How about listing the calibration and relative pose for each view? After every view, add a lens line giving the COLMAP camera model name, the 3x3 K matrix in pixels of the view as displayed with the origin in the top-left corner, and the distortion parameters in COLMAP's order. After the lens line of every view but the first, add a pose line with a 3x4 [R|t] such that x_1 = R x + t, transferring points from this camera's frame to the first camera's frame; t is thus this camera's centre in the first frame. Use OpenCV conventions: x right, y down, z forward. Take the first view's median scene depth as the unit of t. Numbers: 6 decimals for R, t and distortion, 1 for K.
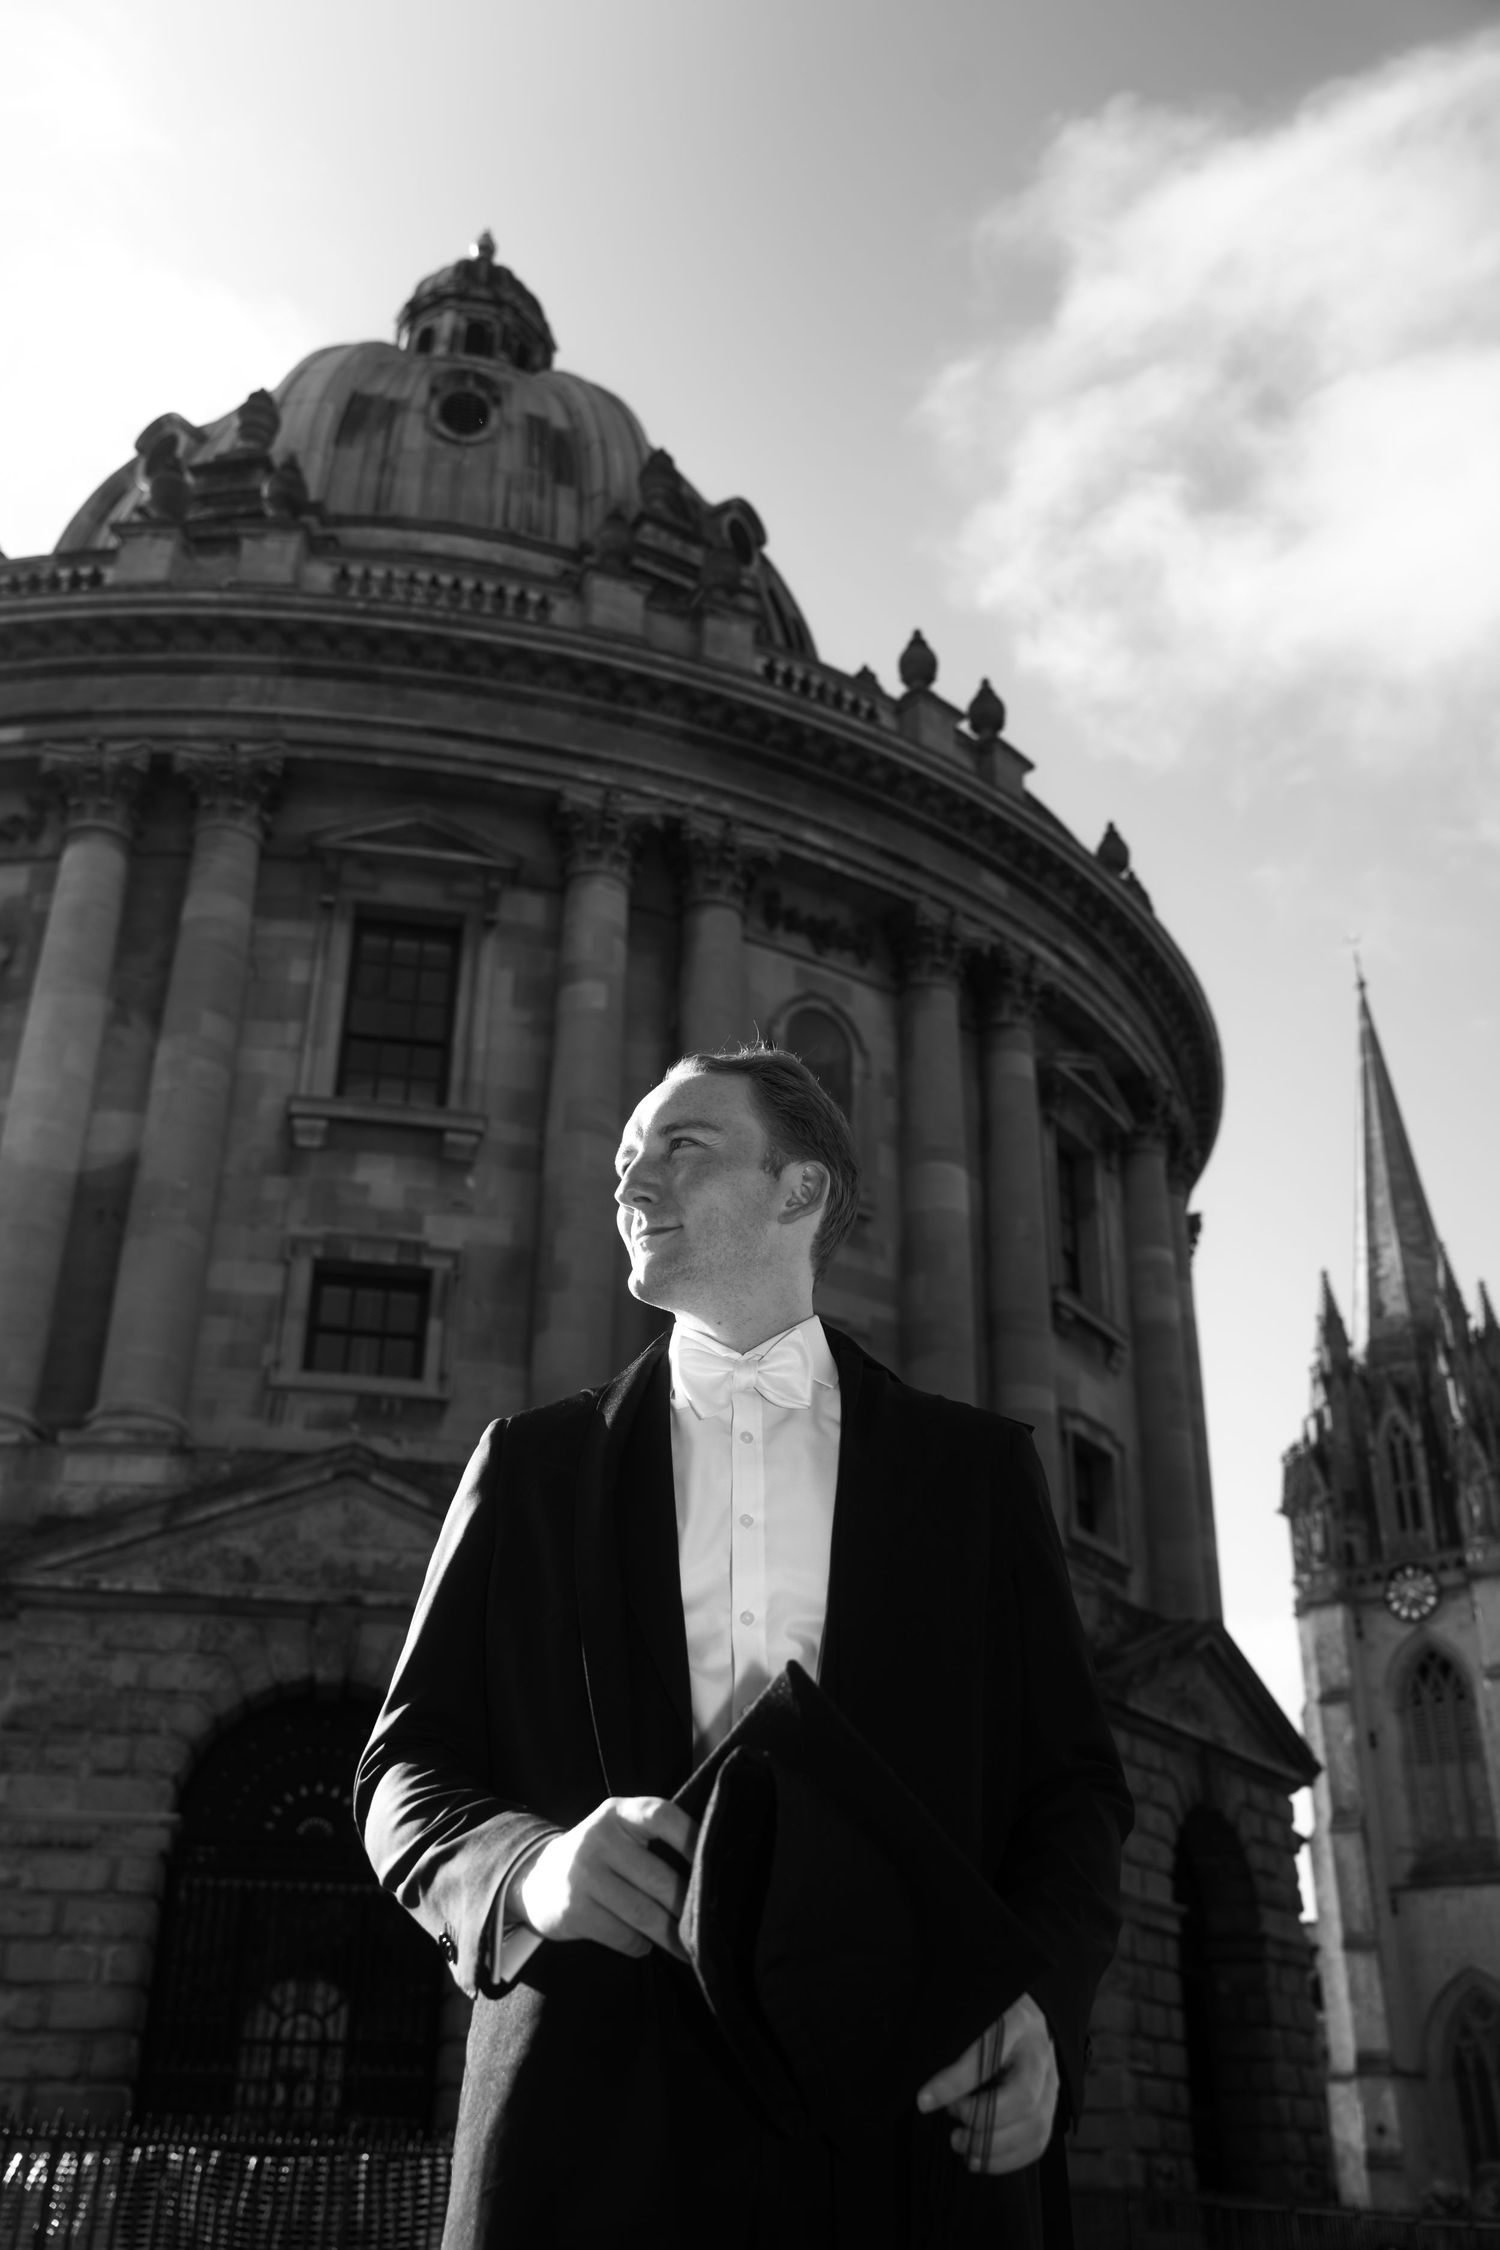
lens RADIAL K [[2083.1, 0, 750.0], [0, 2083.1, 1125.0], [0, 0, 1]] dist [-0.018750, 0.011710]
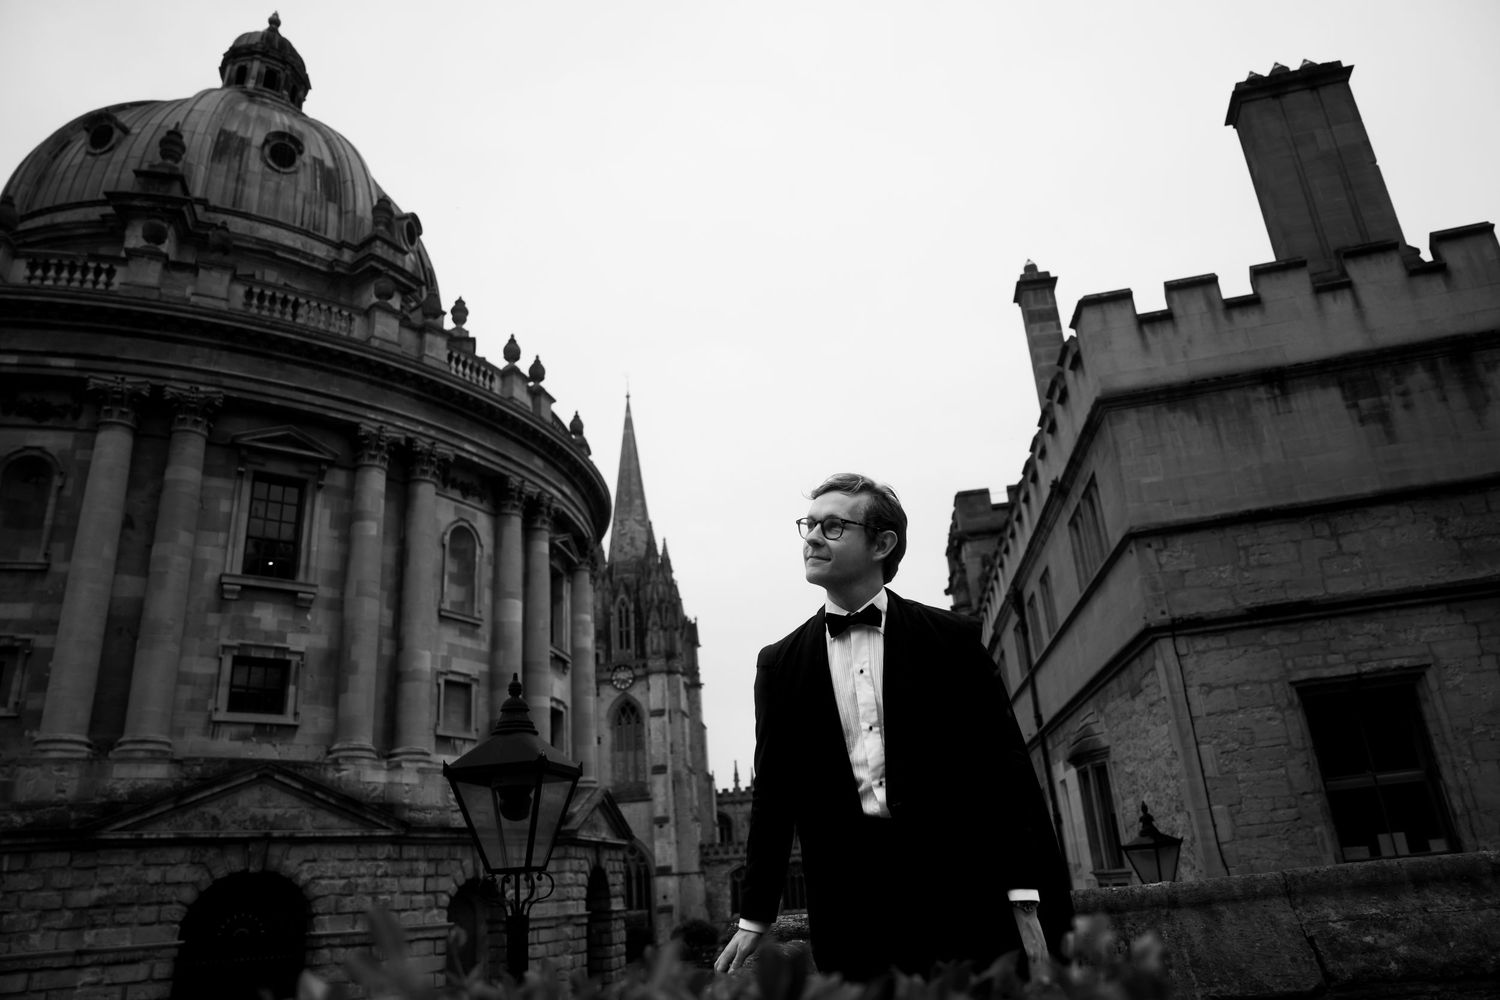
lens RADIAL K [[1002.1, 0, 750.0], [0, 1002.1, 500.0], [0, 0, 1]] dist [-0.095061, 0.058907]
pose [[0.899249, 0.090705, 0.427929, -0.156933], [-0.129038, 0.989739, 0.061373, -0.197319], [-0.417971, -0.110409, 0.901726, -0.091769]]
